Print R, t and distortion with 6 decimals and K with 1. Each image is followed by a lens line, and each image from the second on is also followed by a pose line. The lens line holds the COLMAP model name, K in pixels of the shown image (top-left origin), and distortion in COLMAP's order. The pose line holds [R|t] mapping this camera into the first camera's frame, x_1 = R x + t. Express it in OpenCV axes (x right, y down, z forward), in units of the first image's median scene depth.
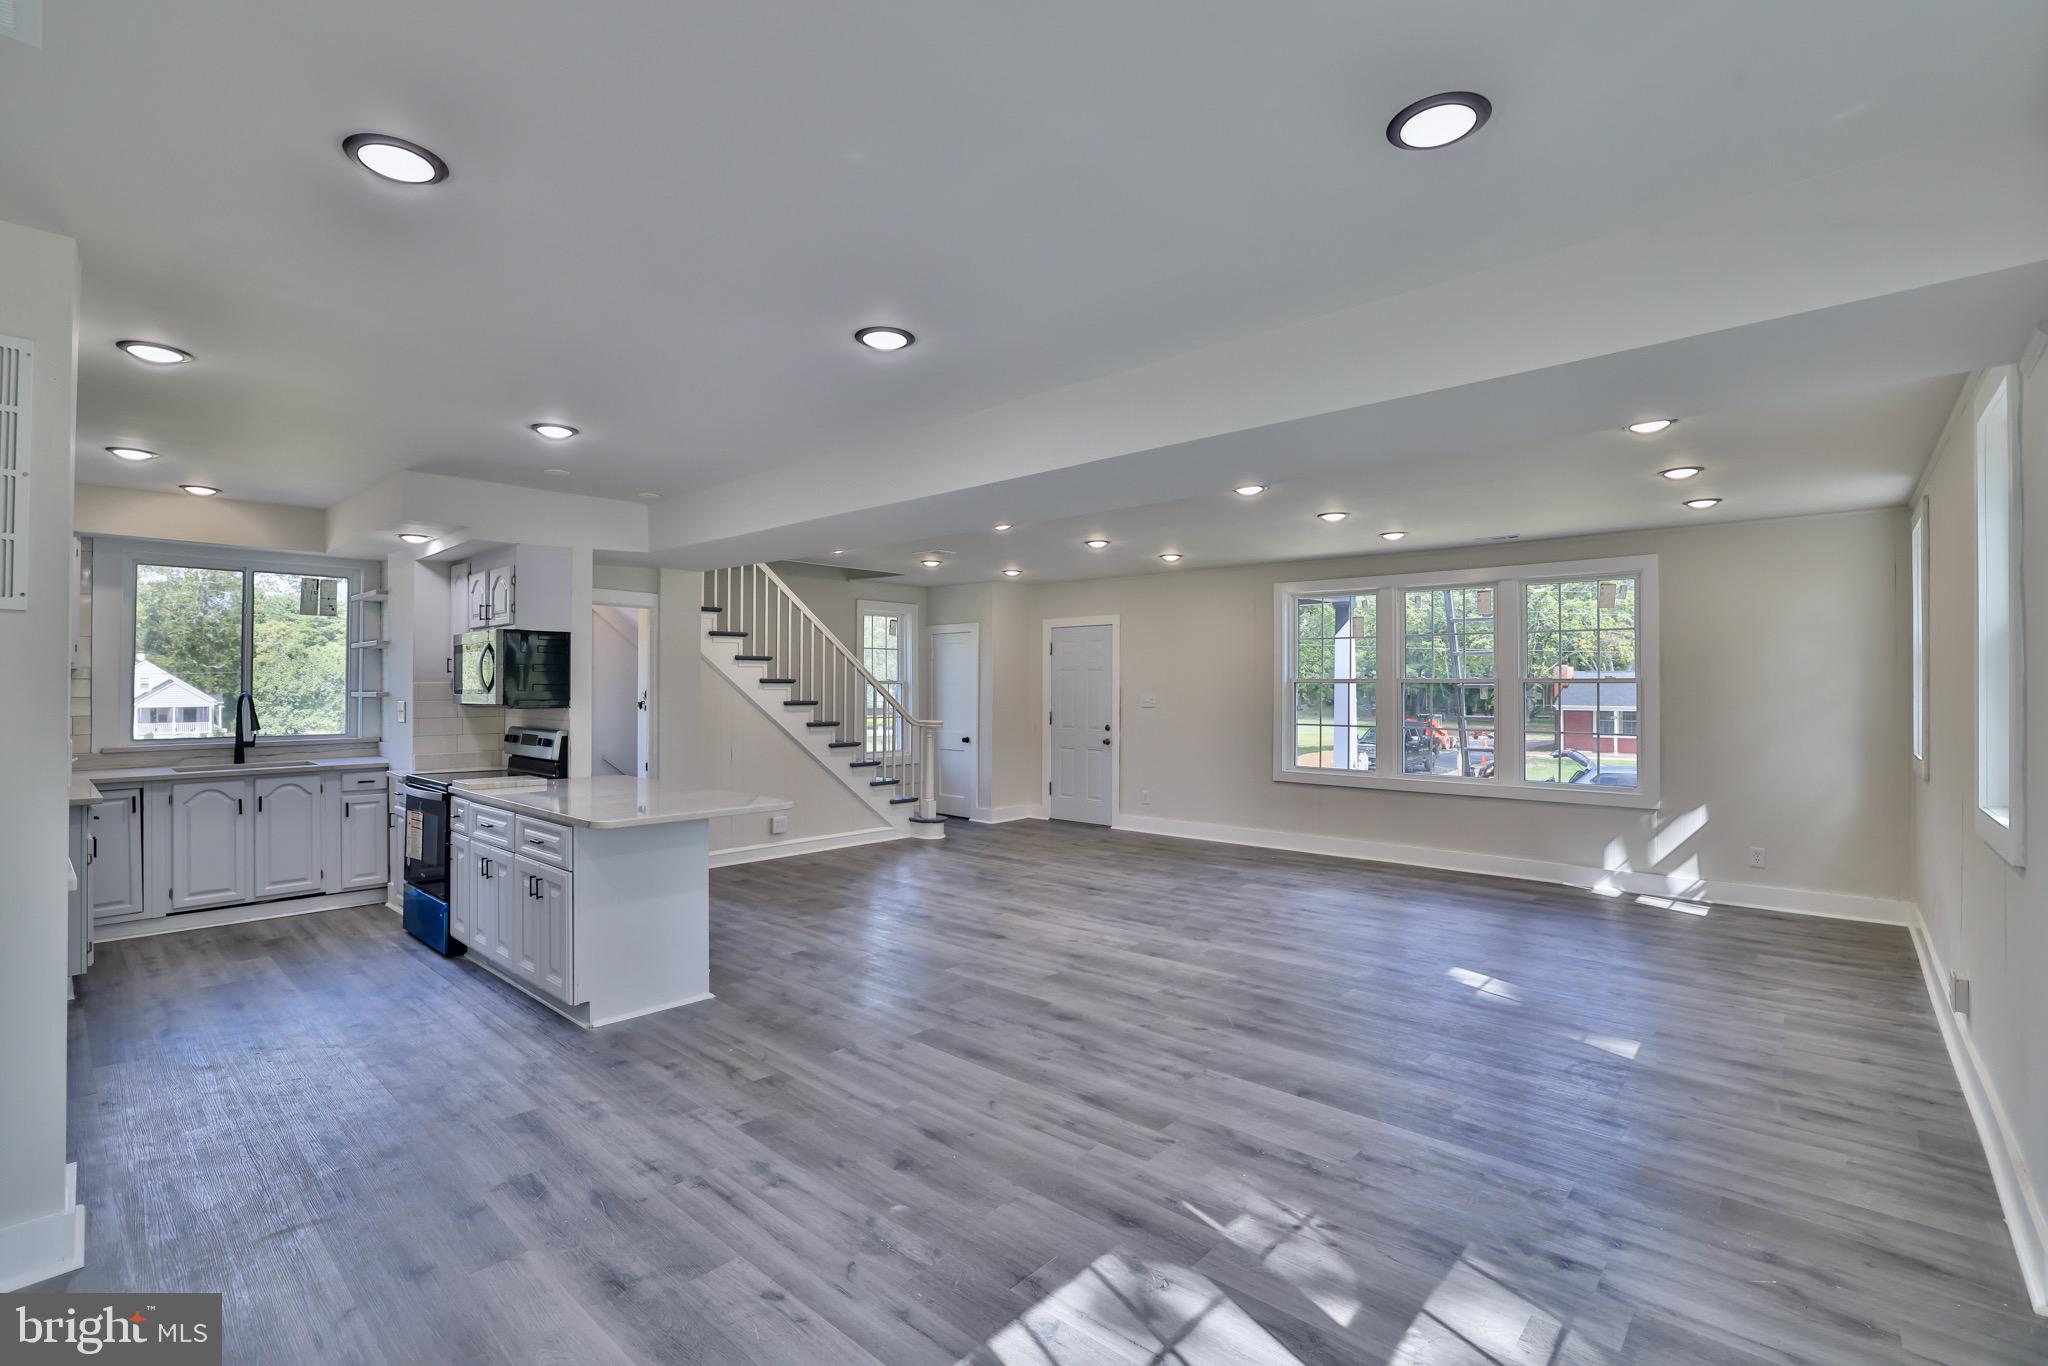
lens RADIAL K [[937.1, 0, 1008.4], [0, 937.1, 674.8], [0, 0, 1]] dist [-0.047121, 0.016888]
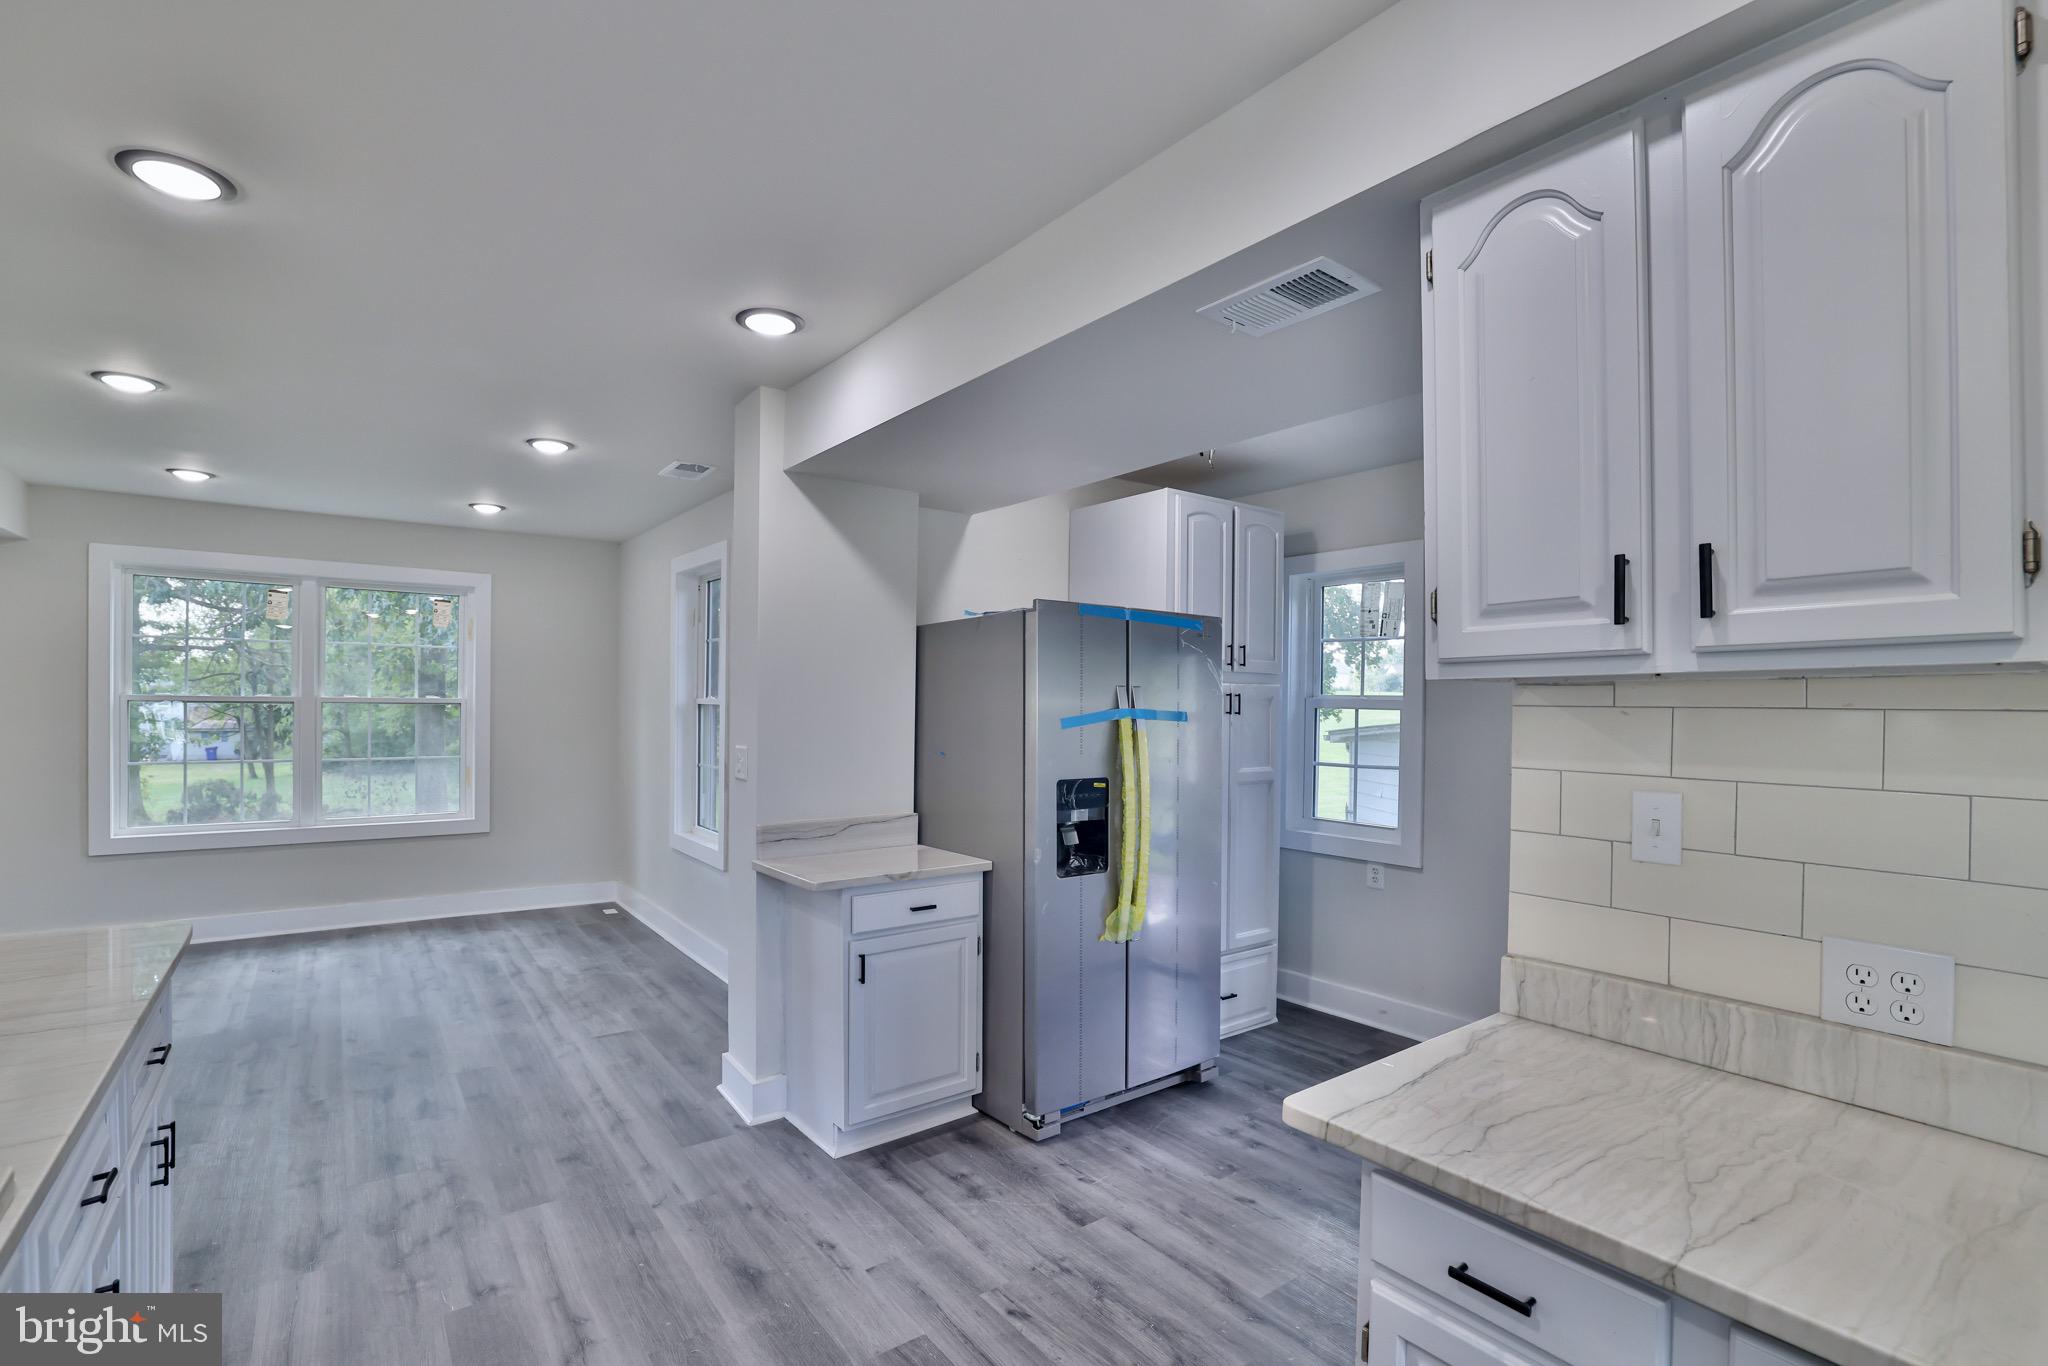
lens RADIAL K [[937.1, 0, 1016.5], [0, 937.1, 709.6], [0, 0, 1]] dist [-0.047121, 0.016888]
pose [[-0.982874, -0.014834, 0.183683, -0.745010], [-0.015950, 0.999862, -0.004600, 0.006771], [-0.183589, -0.007451, -0.982975, 1.014881]]
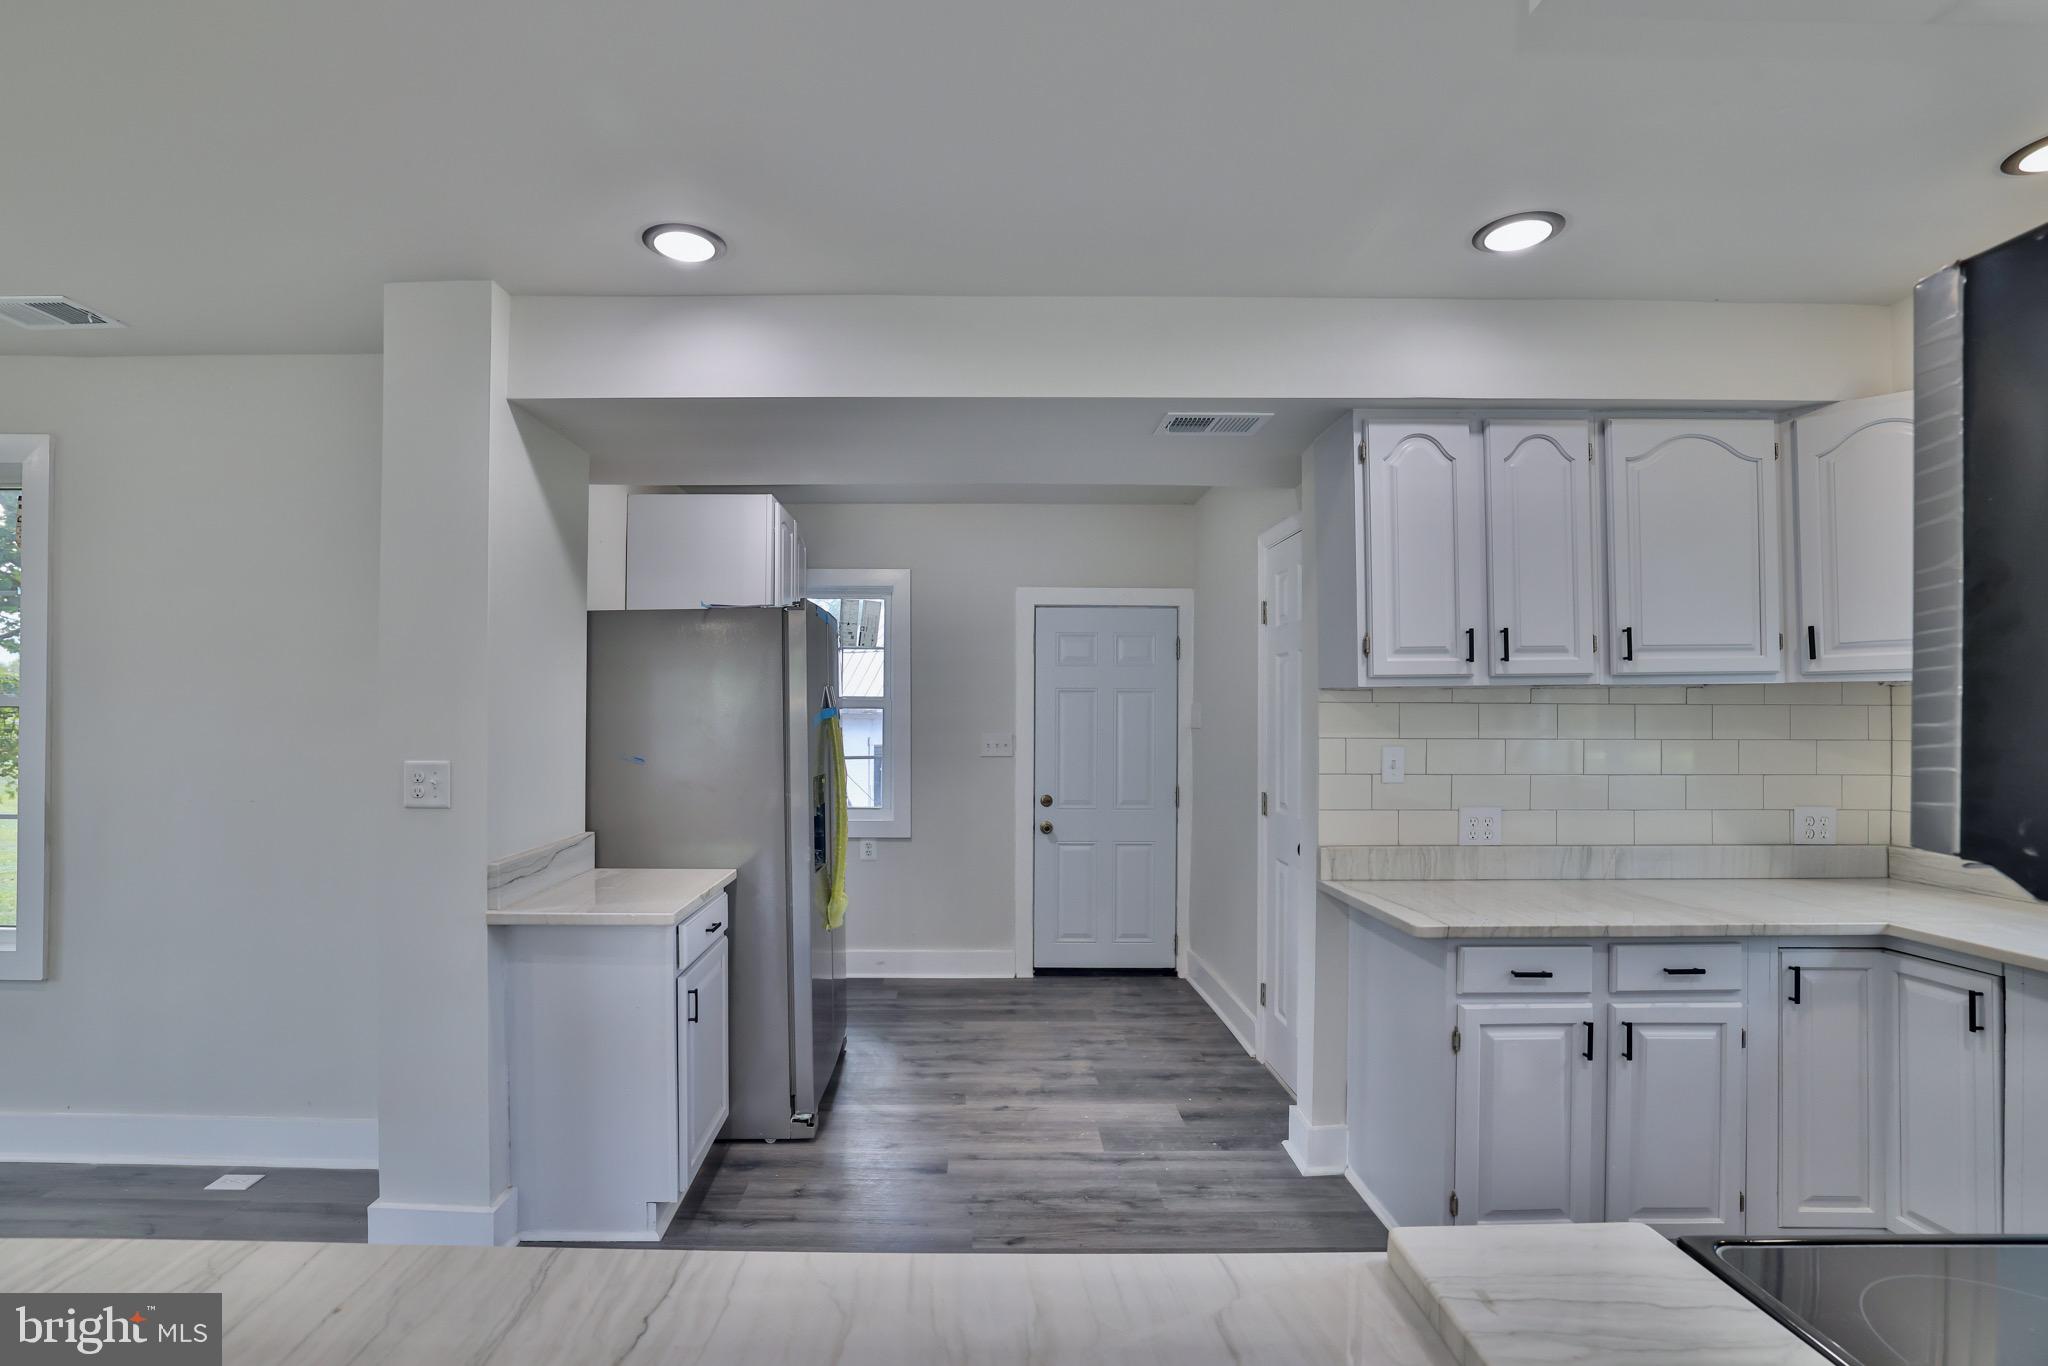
lens RADIAL K [[937.1, 0, 974.3], [0, 937.1, 707.9], [0, 0, 1]] dist [-0.047121, 0.016888]
pose [[-0.736178, -0.010068, -0.676713, -0.343608], [0.001328, 0.999866, -0.016320, 0.013297], [0.676787, -0.012913, -0.736066, 0.941977]]
